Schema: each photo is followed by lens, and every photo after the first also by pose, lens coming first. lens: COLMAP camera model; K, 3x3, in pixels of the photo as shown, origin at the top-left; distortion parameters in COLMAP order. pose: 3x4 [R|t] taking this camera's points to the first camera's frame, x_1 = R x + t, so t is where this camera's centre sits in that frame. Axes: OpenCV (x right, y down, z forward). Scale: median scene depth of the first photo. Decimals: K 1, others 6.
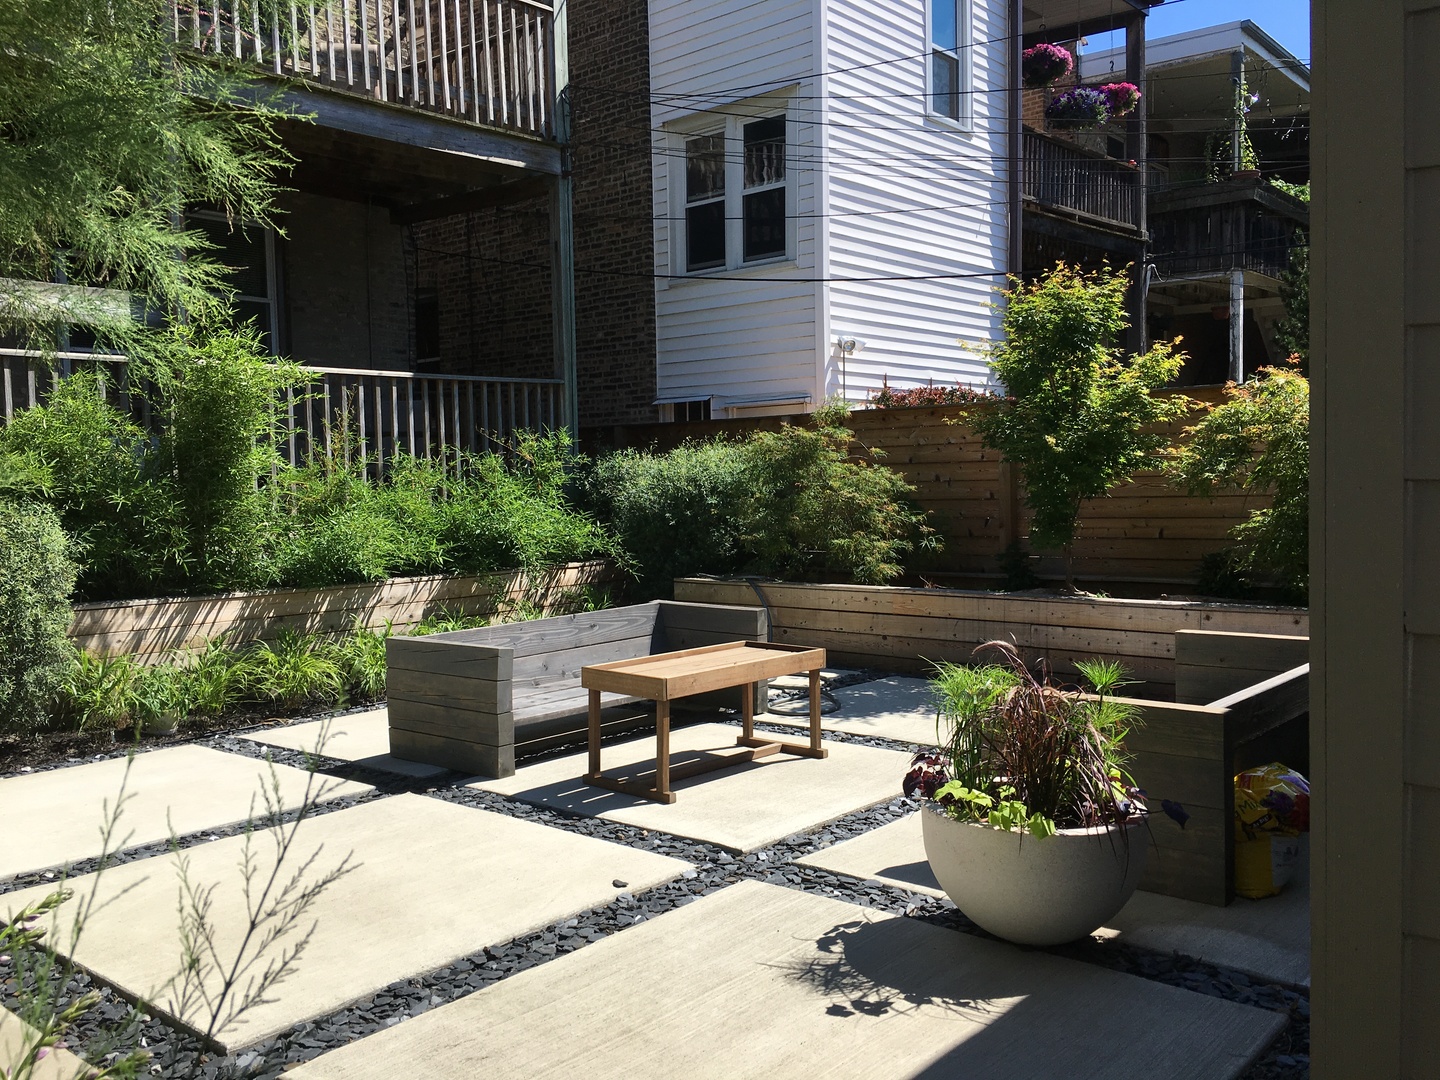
lens RADIAL K [[1234.9, 0, 720.0], [0, 1234.9, 540.0], [0, 0, 1]] dist [0.001875, 0.000862]
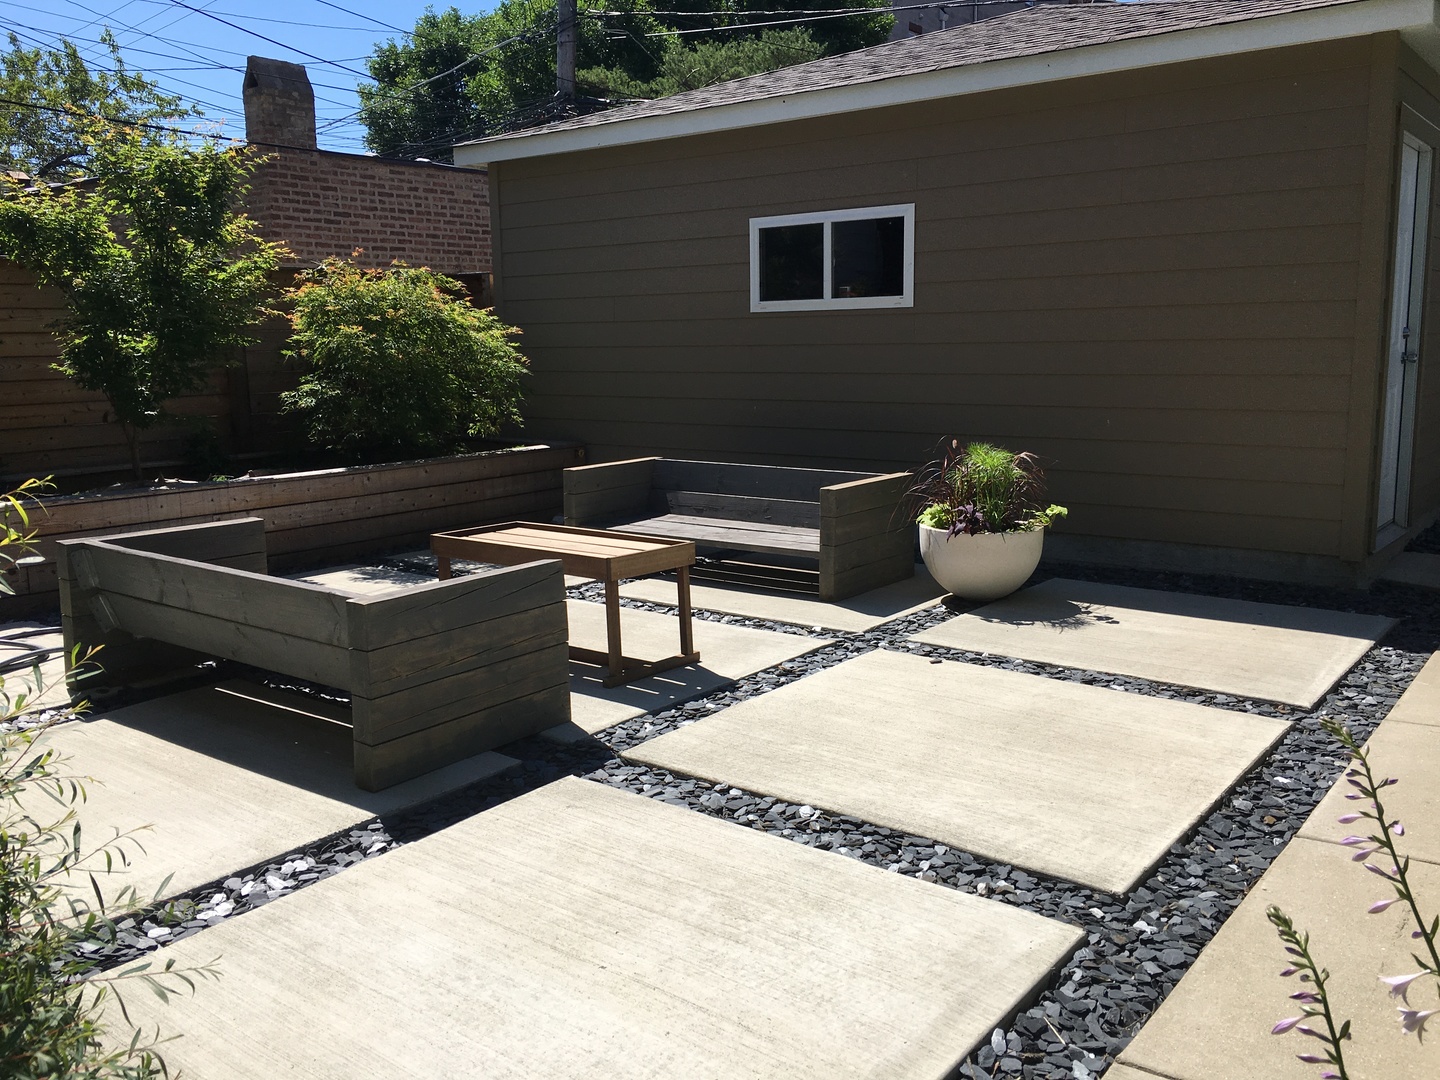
lens RADIAL K [[1234.9, 0, 720.0], [0, 1234.9, 540.0], [0, 0, 1]] dist [0.001875, 0.000862]
pose [[-0.046798, -0.137827, 0.989350, -1.101154], [0.059808, 0.988272, 0.140506, -0.035895], [-0.997112, 0.065747, -0.038006, 1.047842]]
